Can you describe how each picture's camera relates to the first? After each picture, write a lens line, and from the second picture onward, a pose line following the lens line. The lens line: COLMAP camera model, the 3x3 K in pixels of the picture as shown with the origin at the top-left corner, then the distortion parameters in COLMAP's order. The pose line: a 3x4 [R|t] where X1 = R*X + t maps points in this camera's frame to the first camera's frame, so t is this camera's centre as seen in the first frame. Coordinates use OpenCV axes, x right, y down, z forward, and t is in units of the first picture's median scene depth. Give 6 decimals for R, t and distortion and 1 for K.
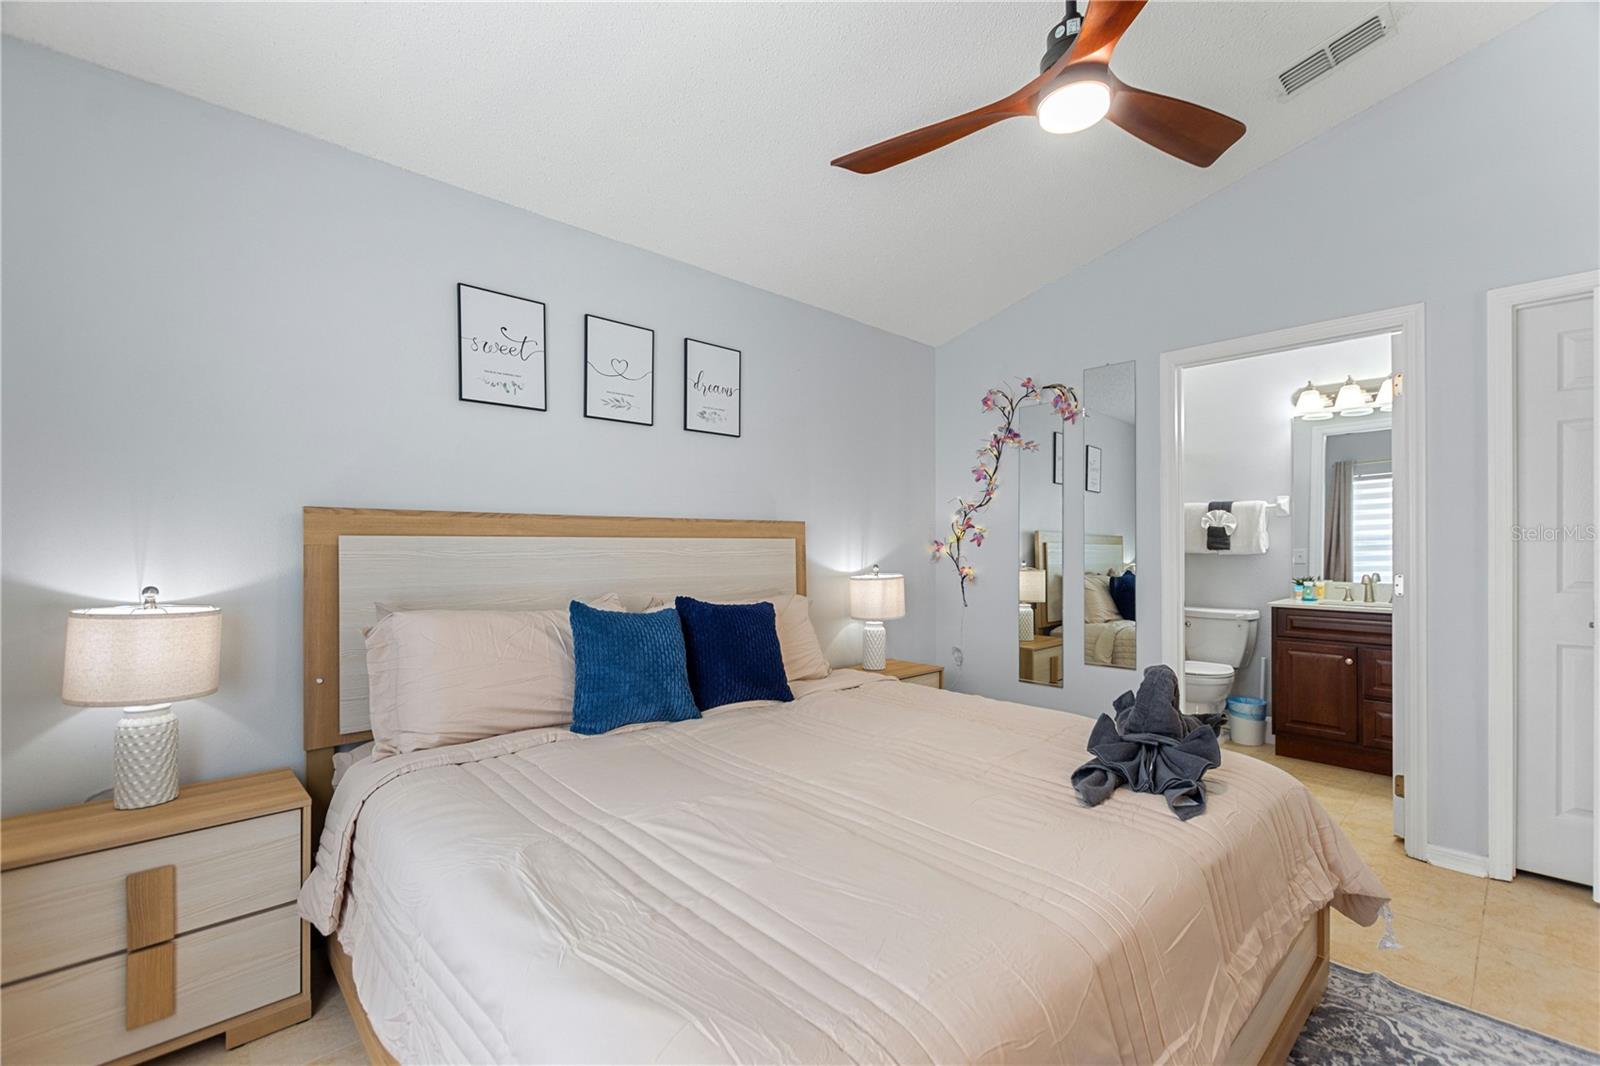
lens RADIAL K [[688.5, 0, 804.4], [0, 688.5, 532.1], [0, 0, 1]] dist [0.000112, -0.000020]
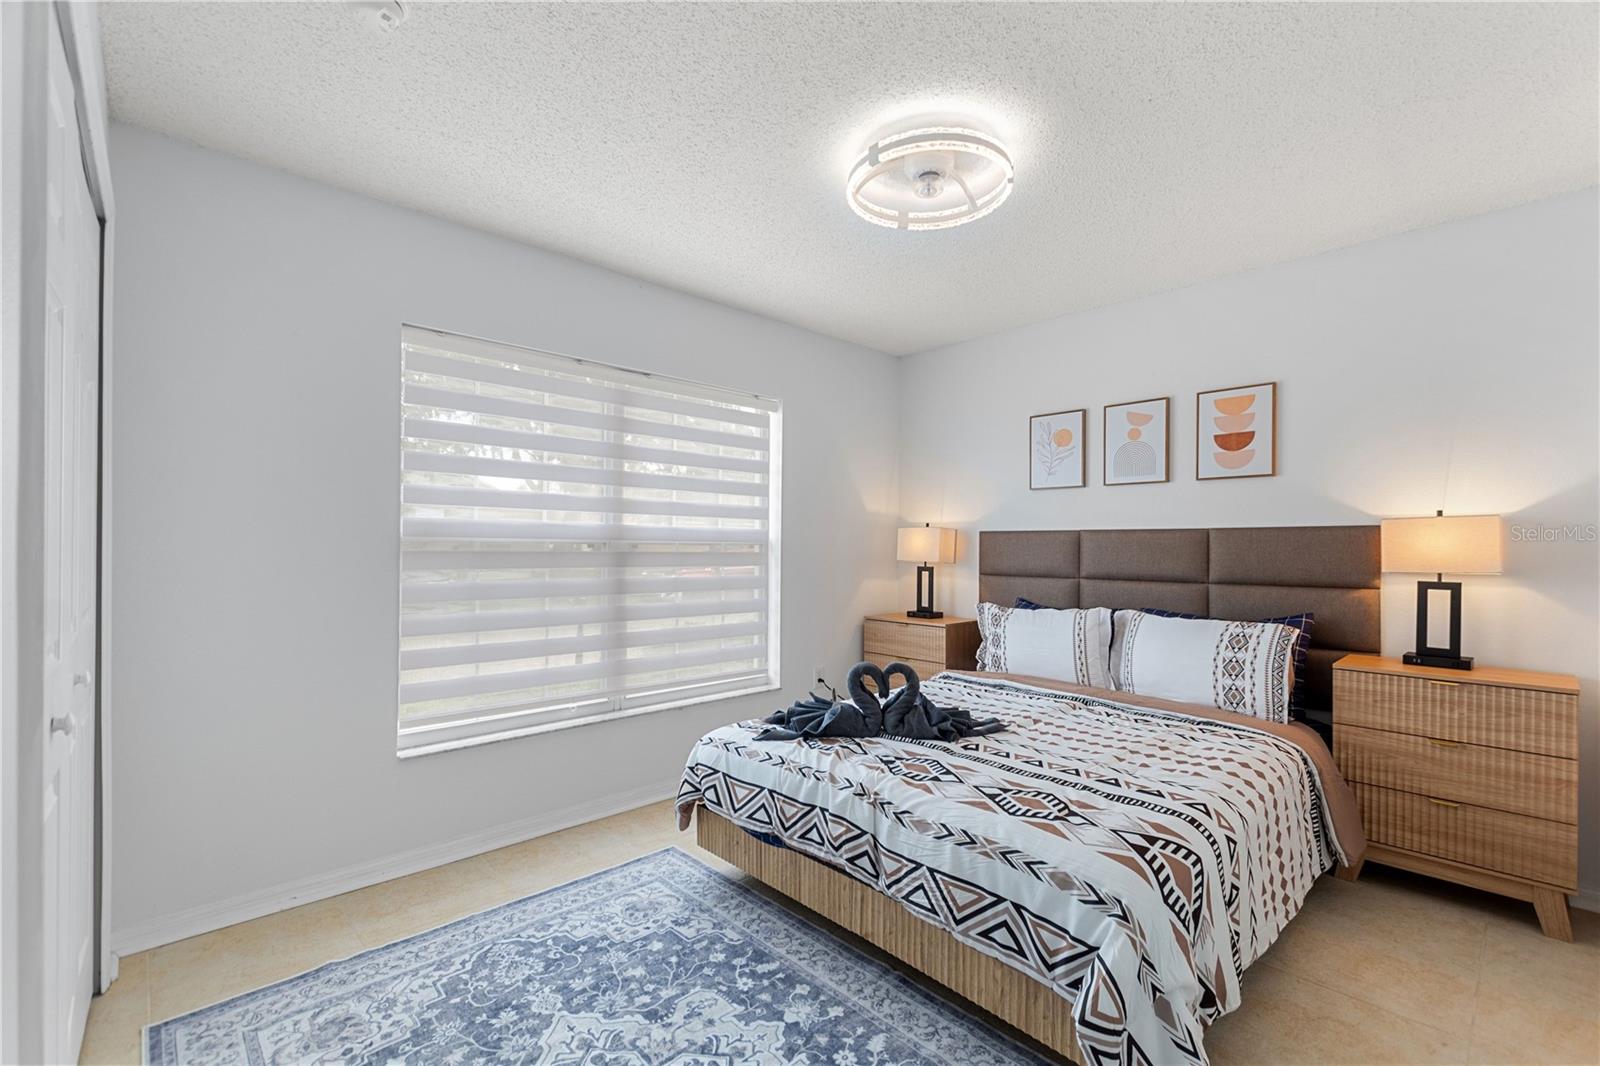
lens RADIAL K [[688.5, 0, 804.2], [0, 688.5, 541.3], [0, 0, 1]] dist [0.000112, -0.000020]
pose [[-0.018992, 0.010104, 0.999769, -0.446472], [0.003248, 0.999944, -0.010044, 0.000989], [-0.999814, 0.003056, -0.019023, 0.515706]]
